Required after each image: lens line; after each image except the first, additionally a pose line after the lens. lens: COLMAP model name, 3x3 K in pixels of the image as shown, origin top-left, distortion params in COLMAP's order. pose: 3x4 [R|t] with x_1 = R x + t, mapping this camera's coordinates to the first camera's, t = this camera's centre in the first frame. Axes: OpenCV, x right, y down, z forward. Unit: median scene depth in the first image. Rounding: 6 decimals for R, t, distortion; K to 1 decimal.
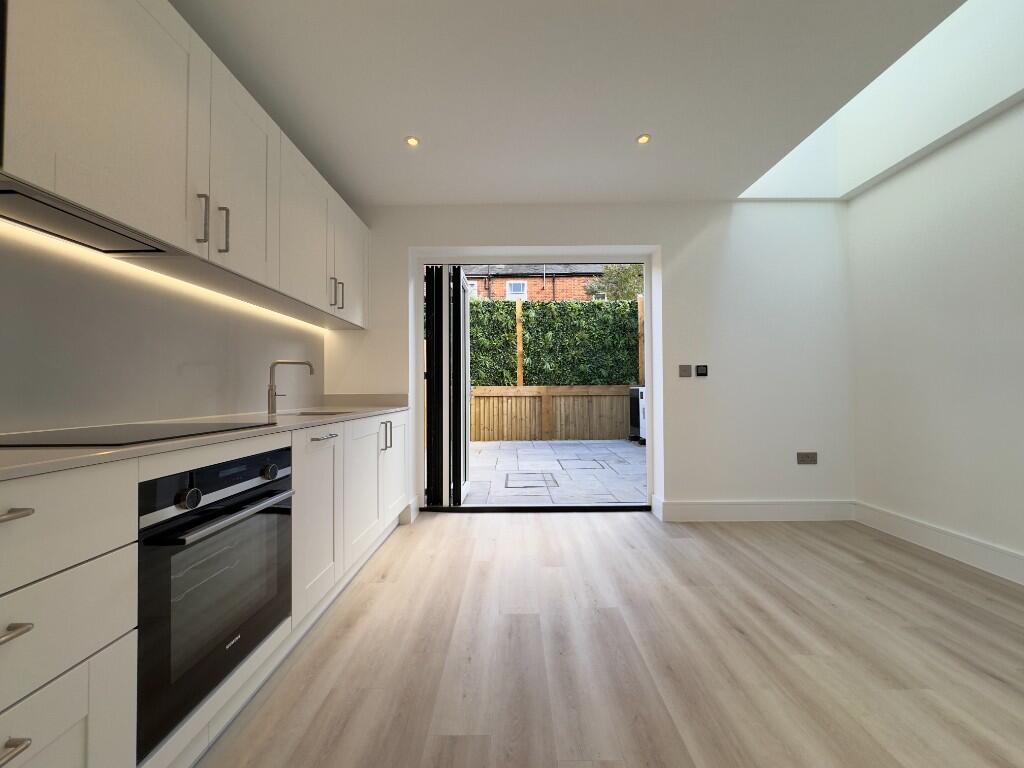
lens RADIAL K [[410.4, 0, 512.0], [0, 410.4, 382.5], [0, 0, 1]] dist [0.000121, -0.000078]
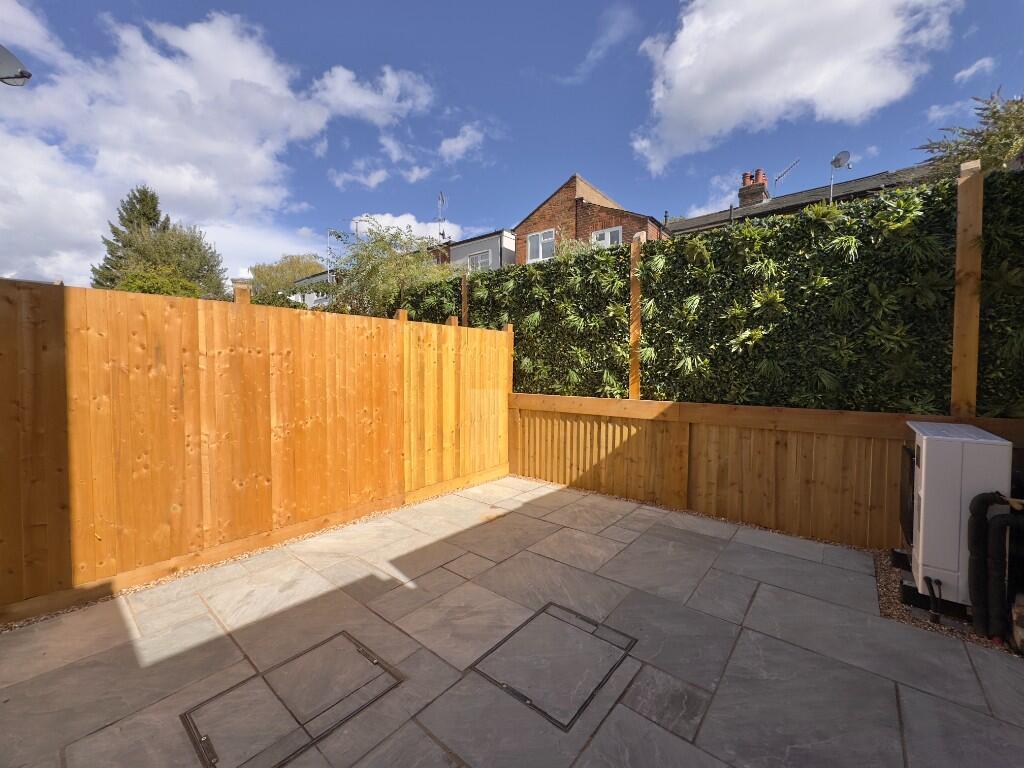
lens RADIAL K [[410.4, 0, 512.2], [0, 410.4, 384.8], [0, 0, 1]] dist [0.000121, -0.000078]
pose [[0.770595, 0.035233, -0.636351, 0.244025], [-0.000629, 0.998512, 0.054524, -0.040967], [0.637325, -0.041616, 0.769471, 0.472698]]
